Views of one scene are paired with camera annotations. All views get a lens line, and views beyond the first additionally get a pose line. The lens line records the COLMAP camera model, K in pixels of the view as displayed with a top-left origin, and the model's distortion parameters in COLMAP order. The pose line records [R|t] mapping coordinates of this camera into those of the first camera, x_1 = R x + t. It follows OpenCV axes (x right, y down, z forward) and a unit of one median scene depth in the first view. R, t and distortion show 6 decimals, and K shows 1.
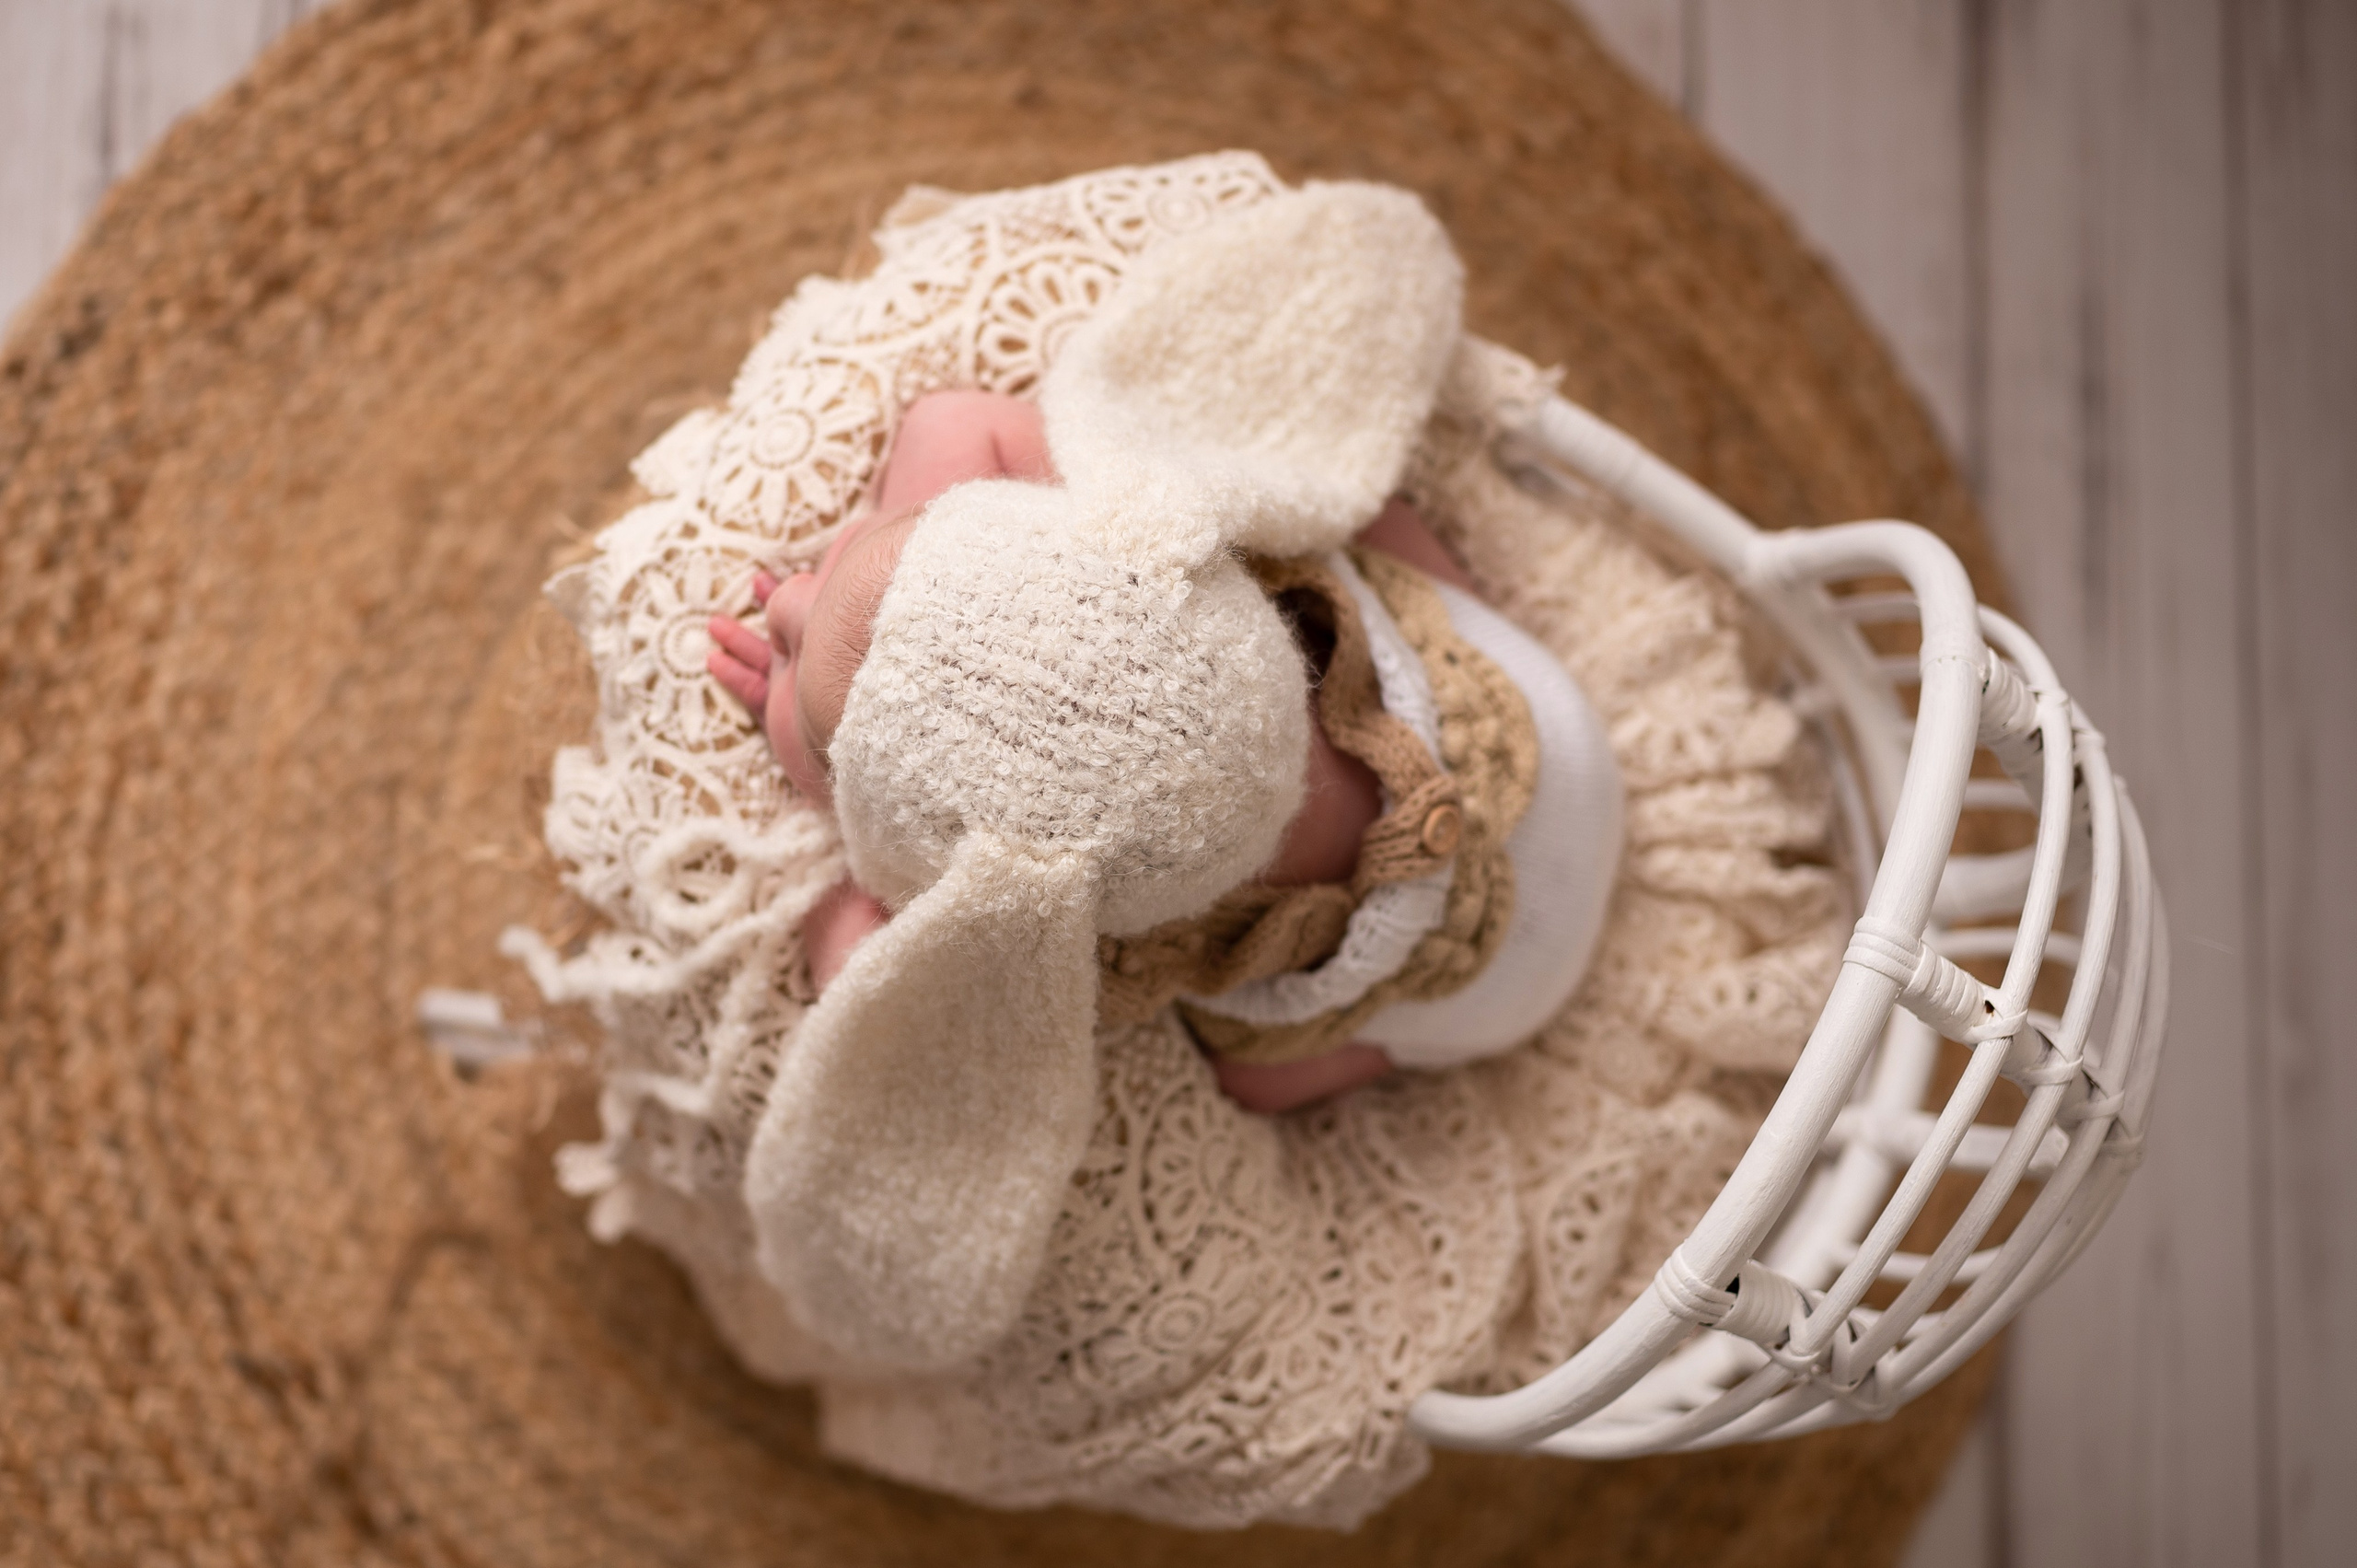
lens RADIAL K [[2874.4, 0, 1168.8], [0, 2874.4, 788.9], [0, 0, 1]] dist [-0.002671, 0.000000]
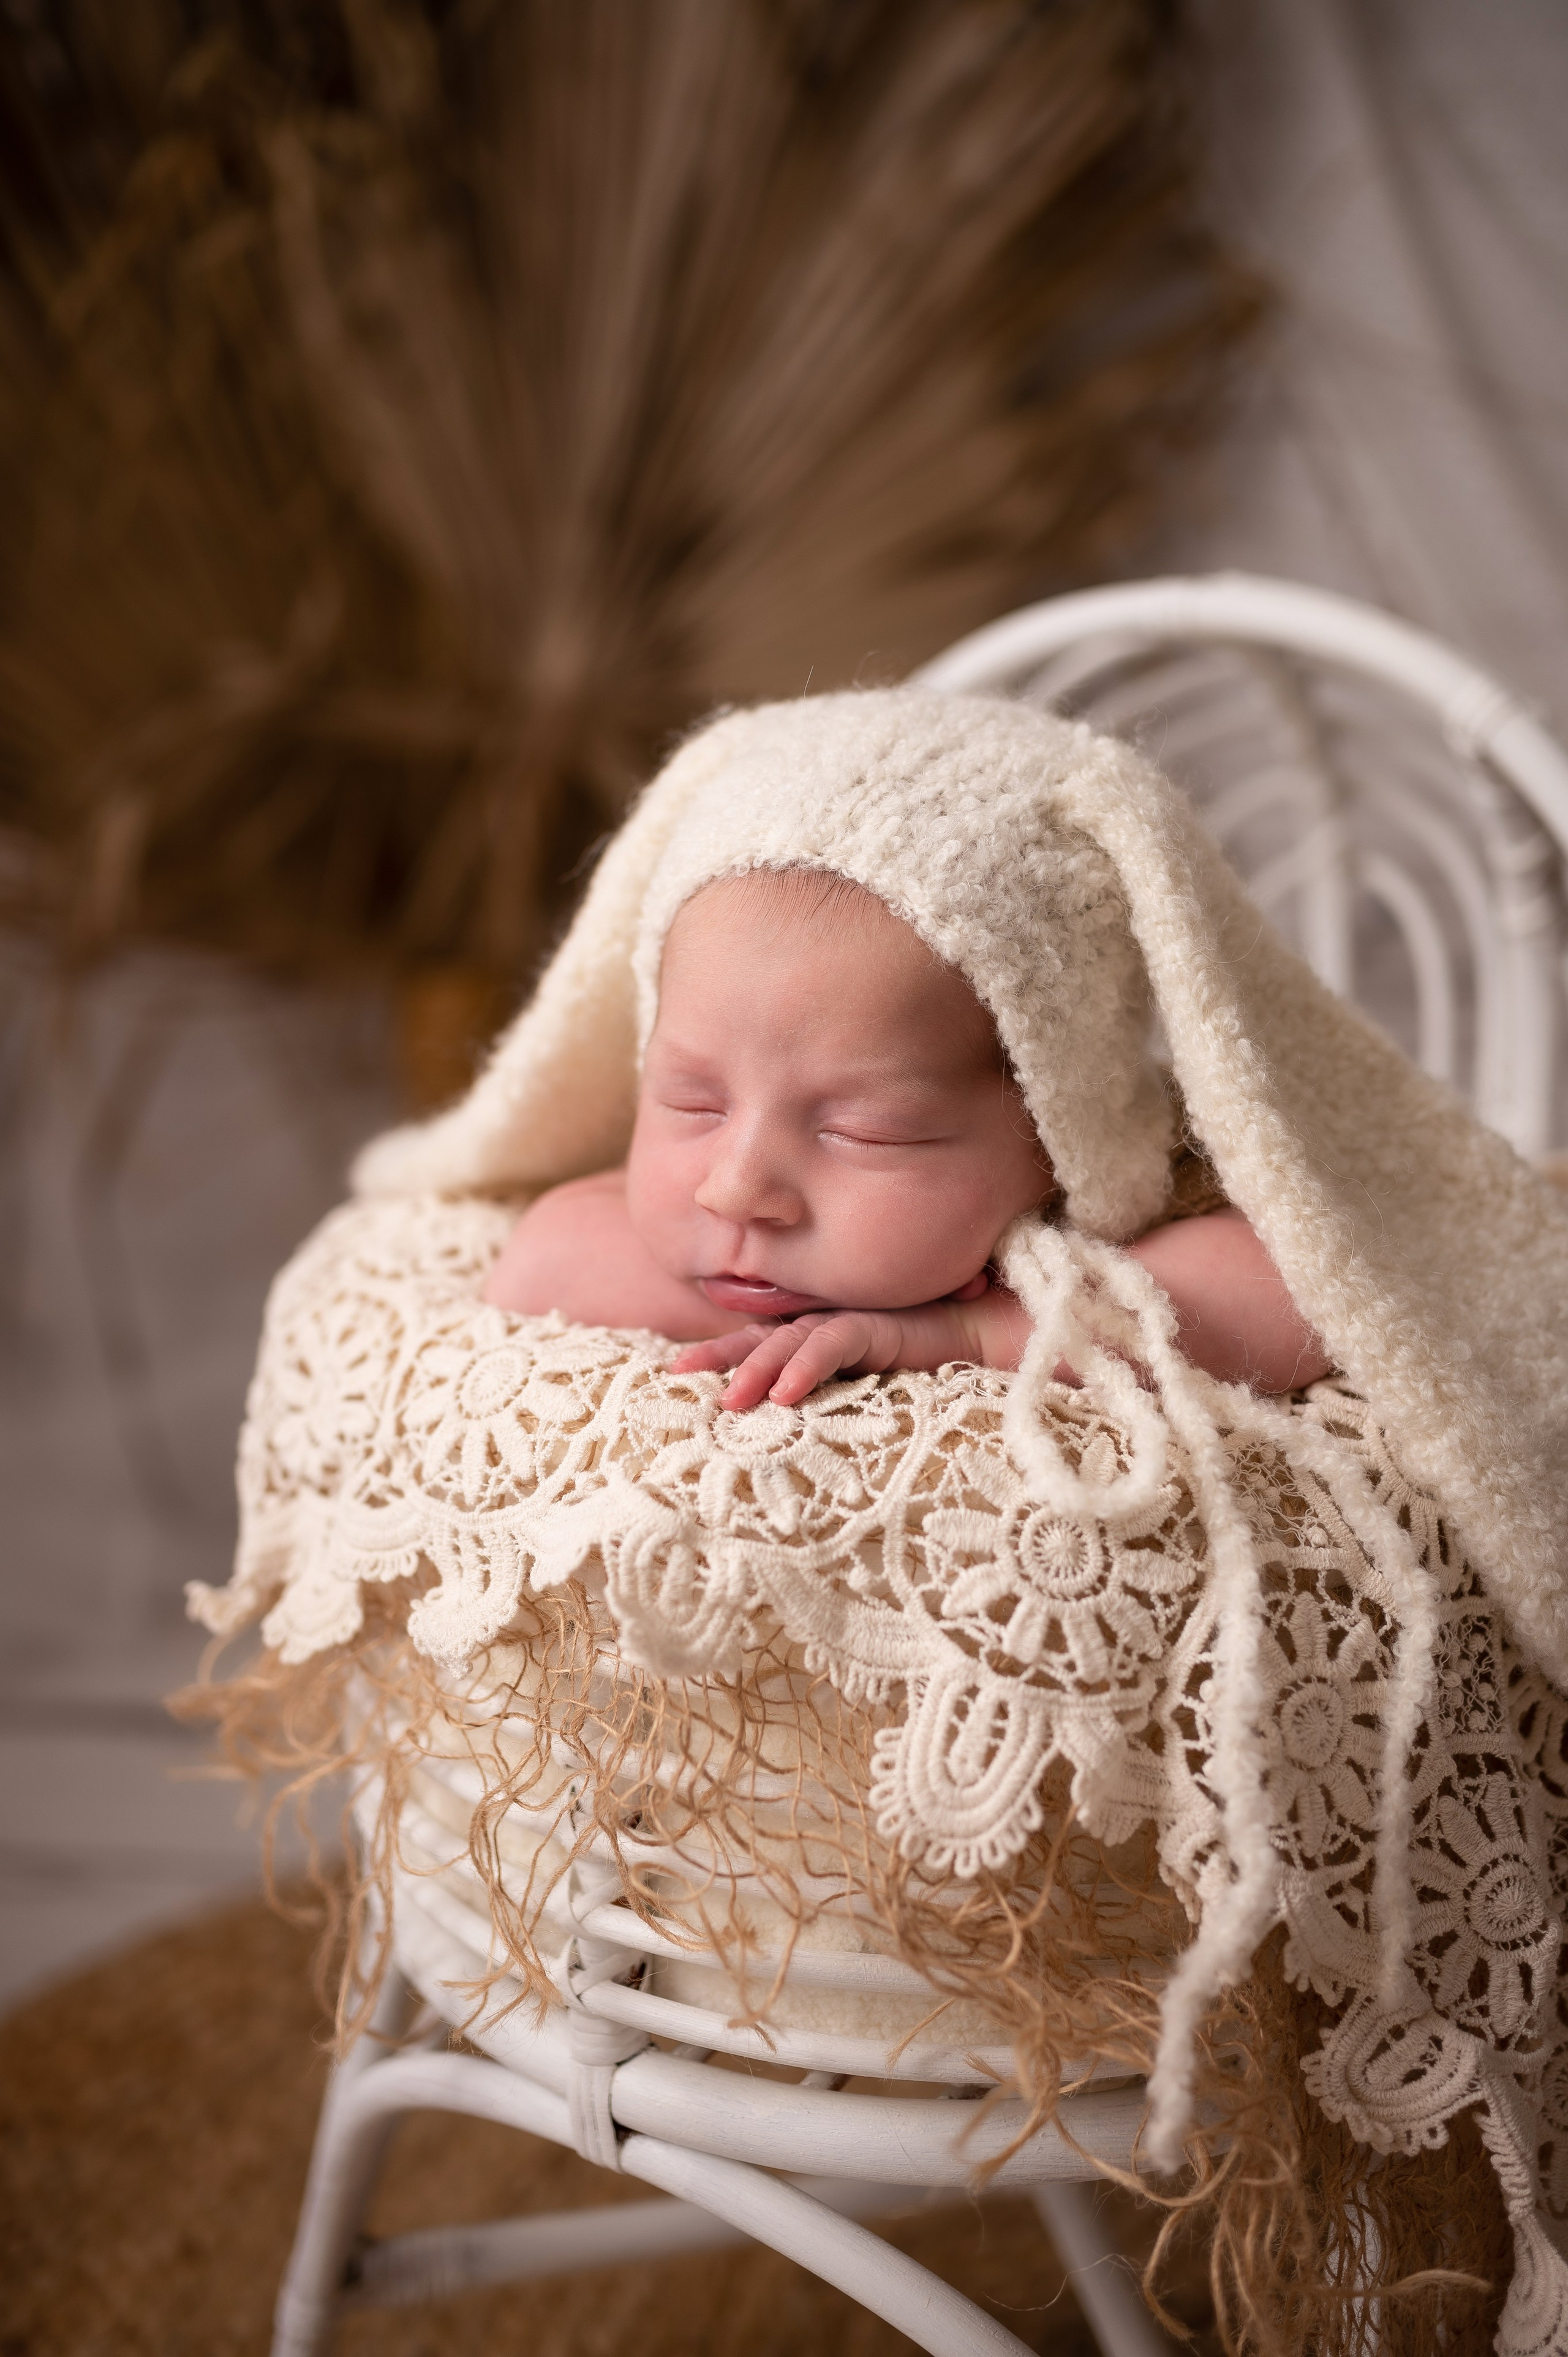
lens RADIAL K [[2243.5, 0, 764.2], [0, 2243.5, 1142.9], [0, 0, 1]] dist [-0.006699, 0.000000]
pose [[0.137707, -0.459779, 0.877292, -0.593503], [0.990454, 0.069380, -0.119109, 0.012021], [-0.006102, 0.885319, 0.464944, 0.656810]]
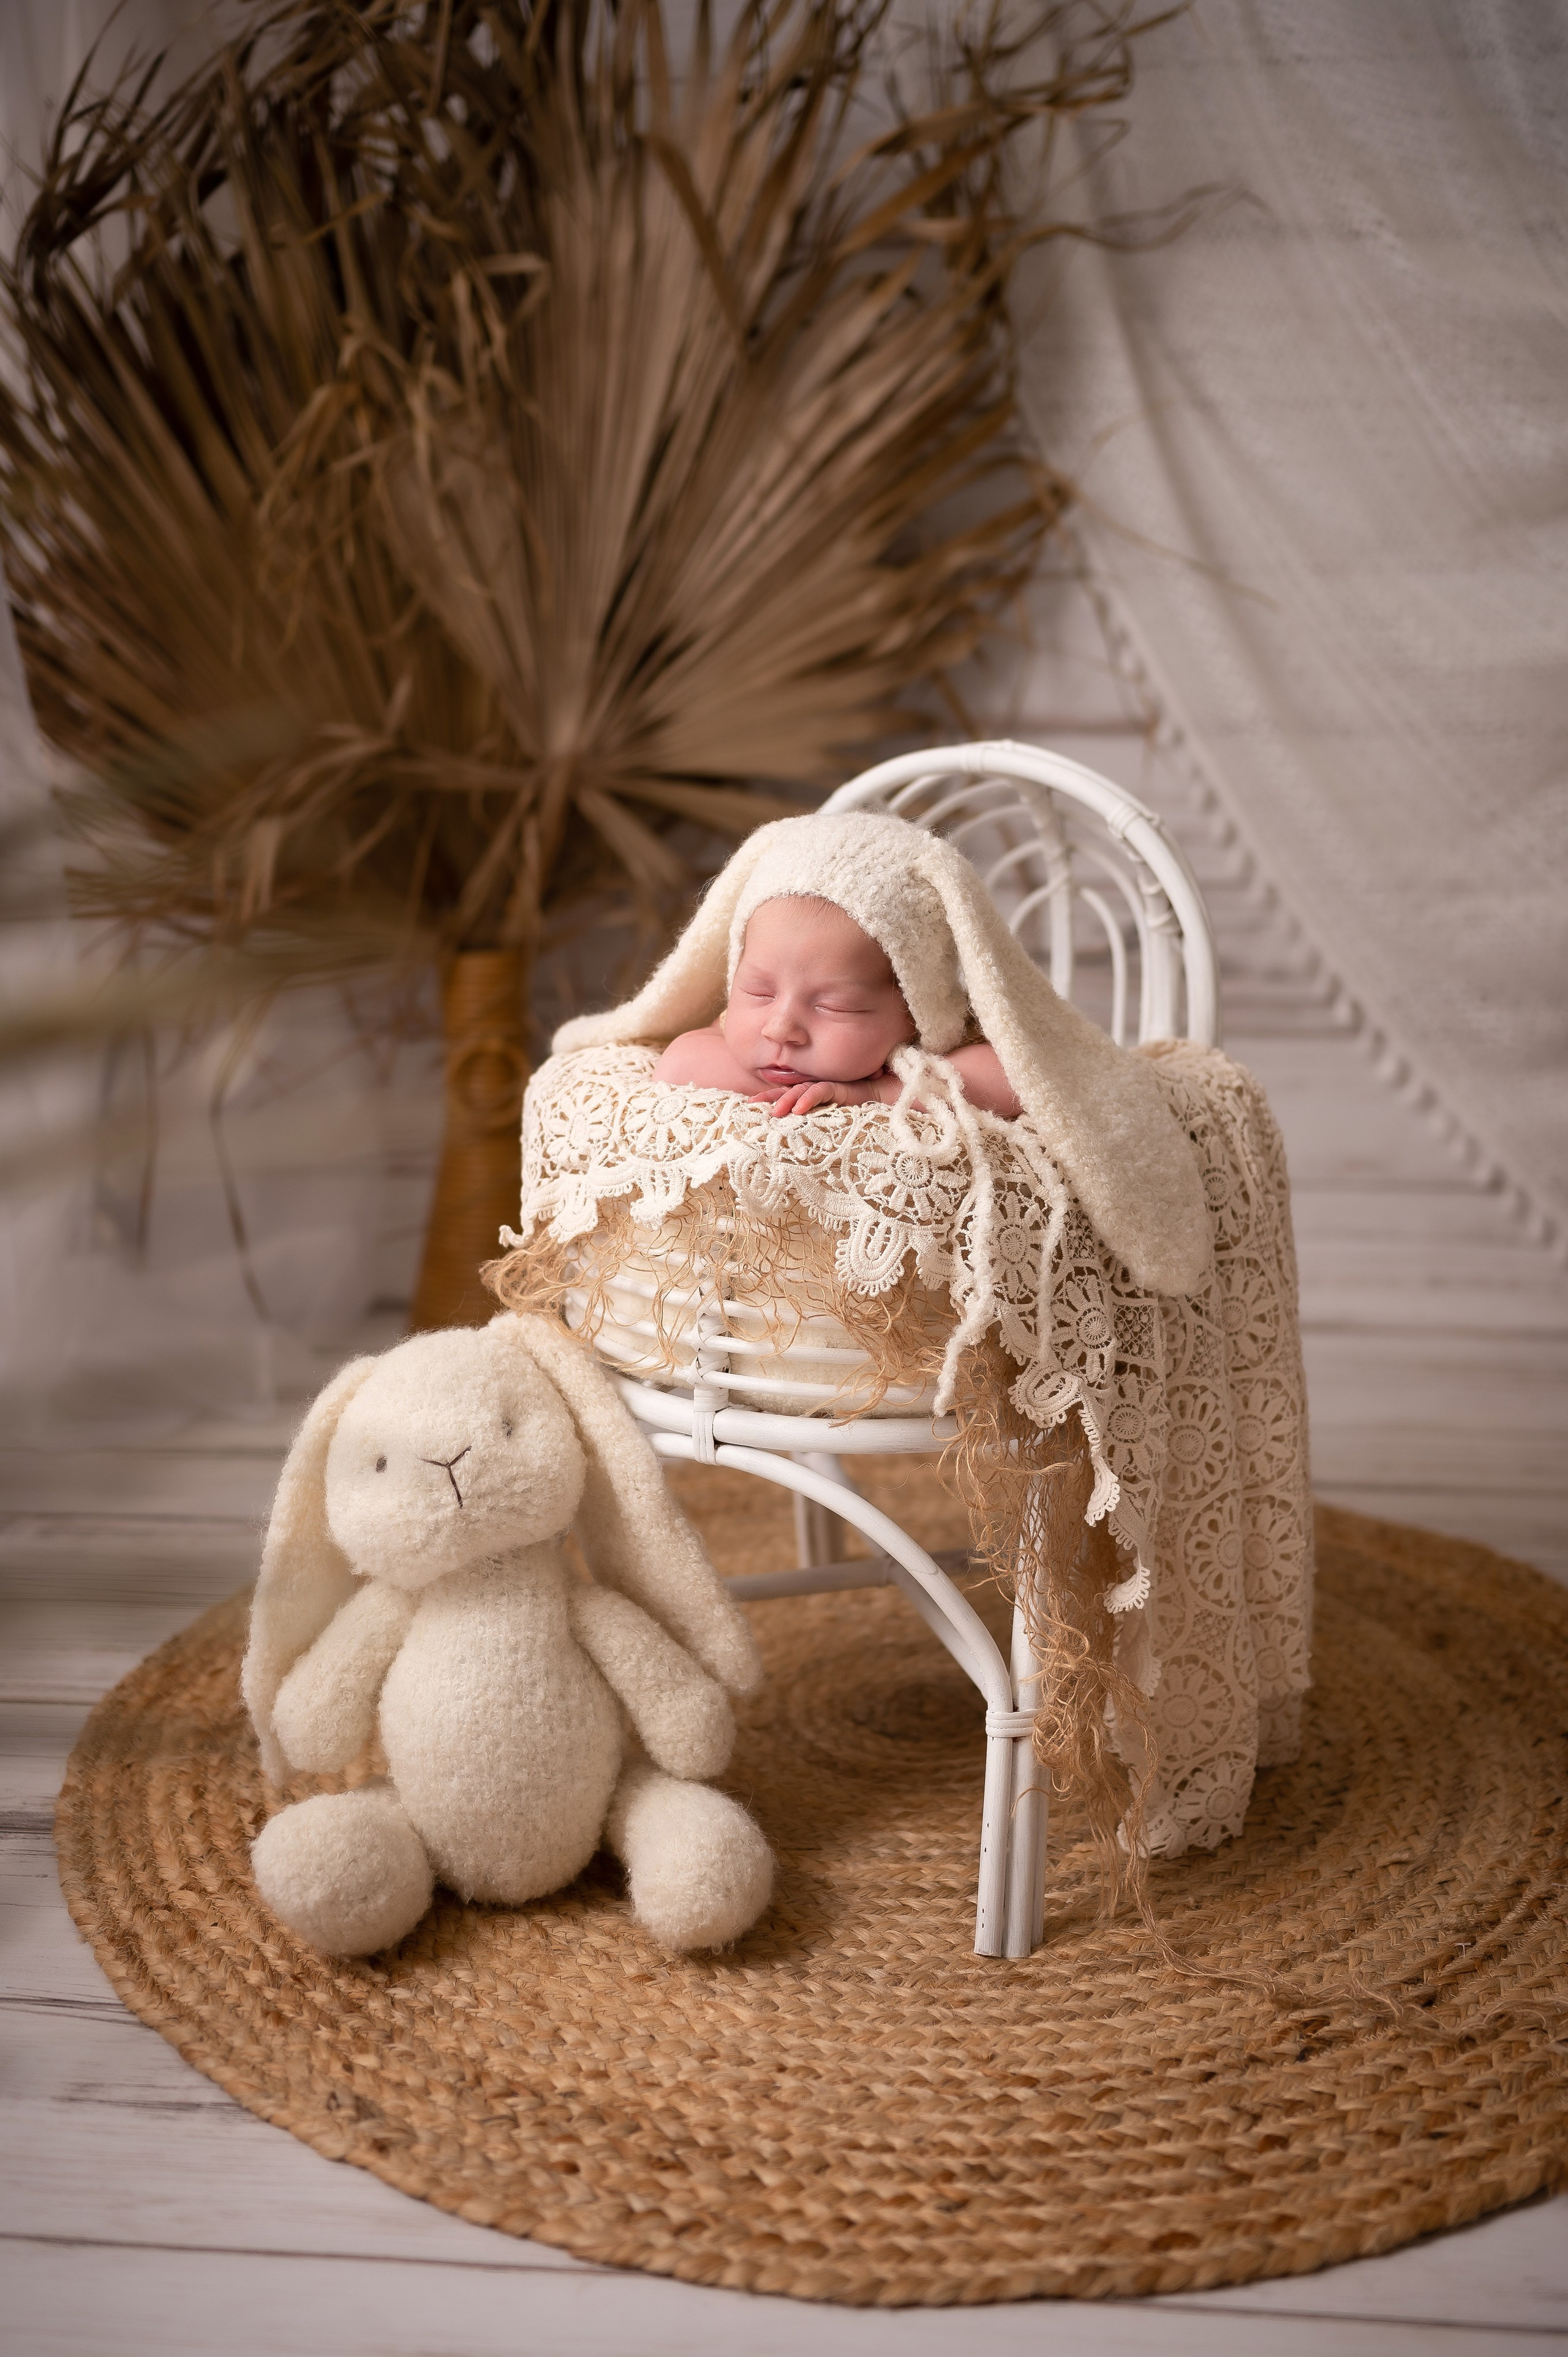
lens RADIAL K [[2243.5, 0, 815.9], [0, 2243.5, 1112.5], [0, 0, 1]] dist [-0.006699, 0.000000]
pose [[0.065763, -0.444992, 0.893117, -1.296797], [0.995973, 0.083934, -0.031516, 0.007441], [-0.060939, 0.891593, 0.448720, 0.383930]]
